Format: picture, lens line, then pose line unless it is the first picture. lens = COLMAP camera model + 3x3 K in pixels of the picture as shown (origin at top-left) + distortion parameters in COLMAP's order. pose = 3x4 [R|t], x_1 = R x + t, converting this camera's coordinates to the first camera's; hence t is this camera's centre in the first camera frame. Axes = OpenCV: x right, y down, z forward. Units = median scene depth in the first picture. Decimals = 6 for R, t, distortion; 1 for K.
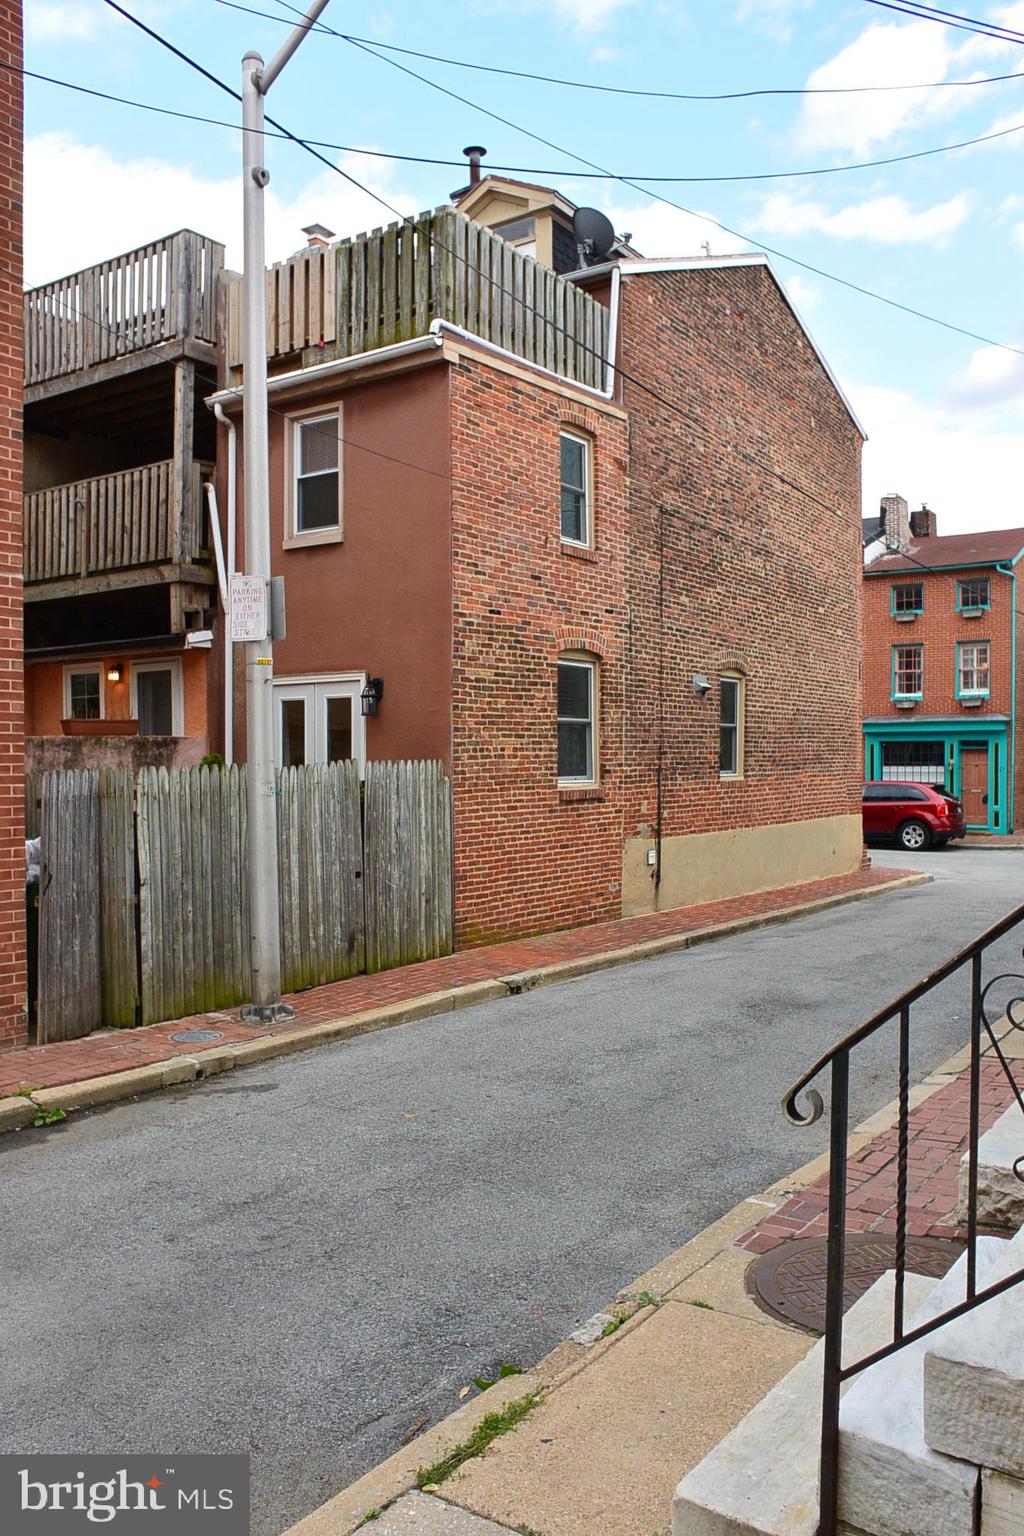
lens RADIAL K [[1205.9, 0, 512.8], [0, 1205.9, 775.8], [0, 0, 1]] dist [-0.089577, 0.070566]
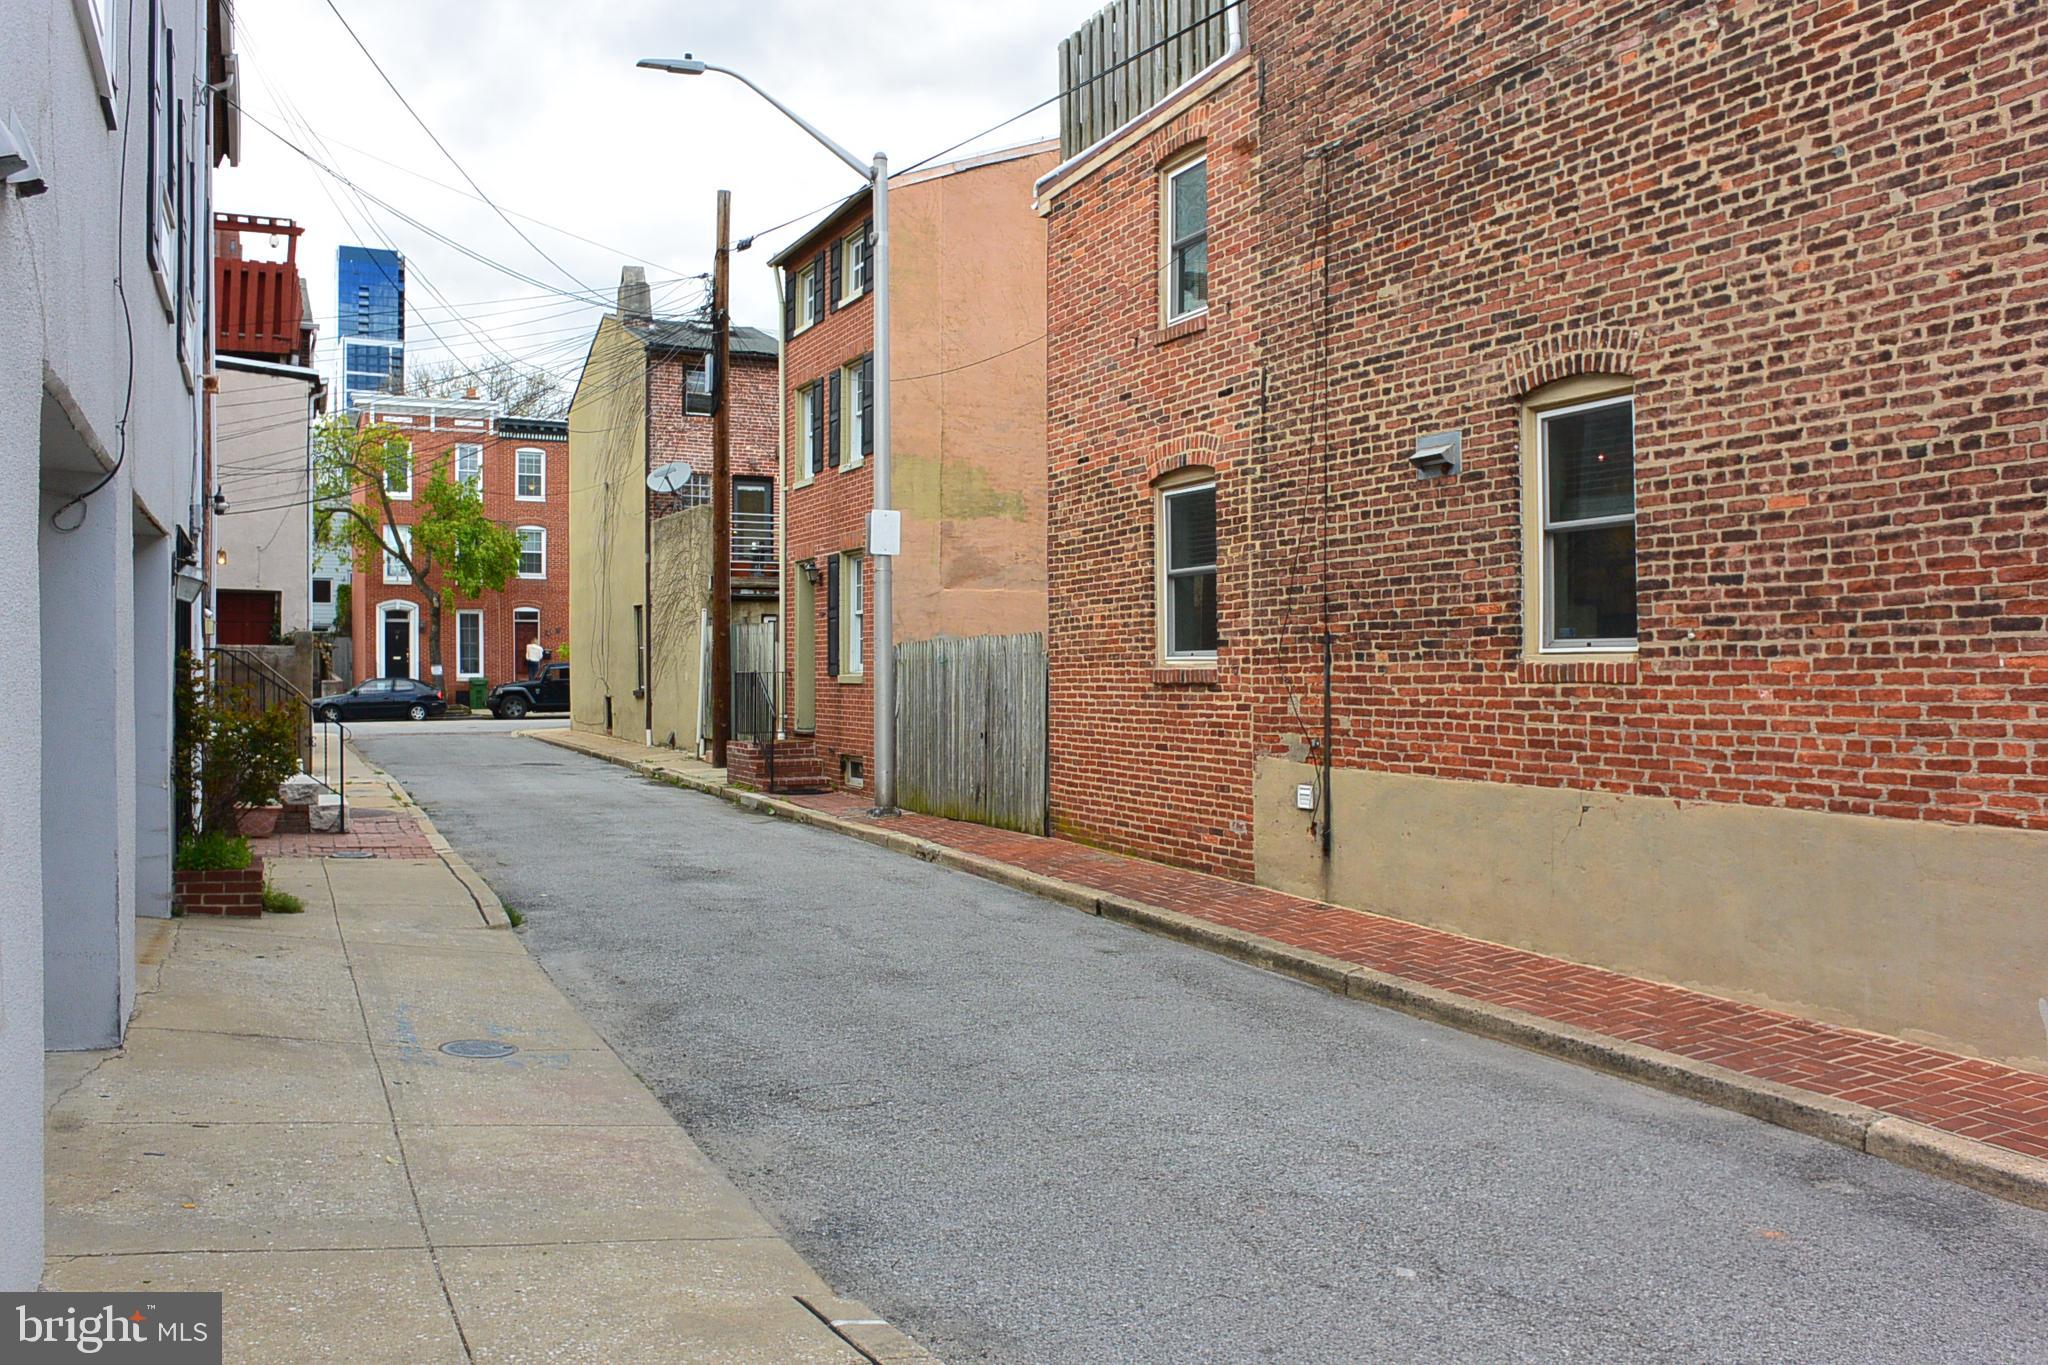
lens RADIAL K [[1607.8, 0, 1009.4], [0, 1607.8, 681.2], [0, 0, 1]] dist [-0.089577, 0.070566]
pose [[-0.507593, 0.010584, -0.861532, 0.879339], [-0.008547, 0.999813, 0.017318, 0.002812], [0.861555, 0.016154, -0.507408, 1.345643]]
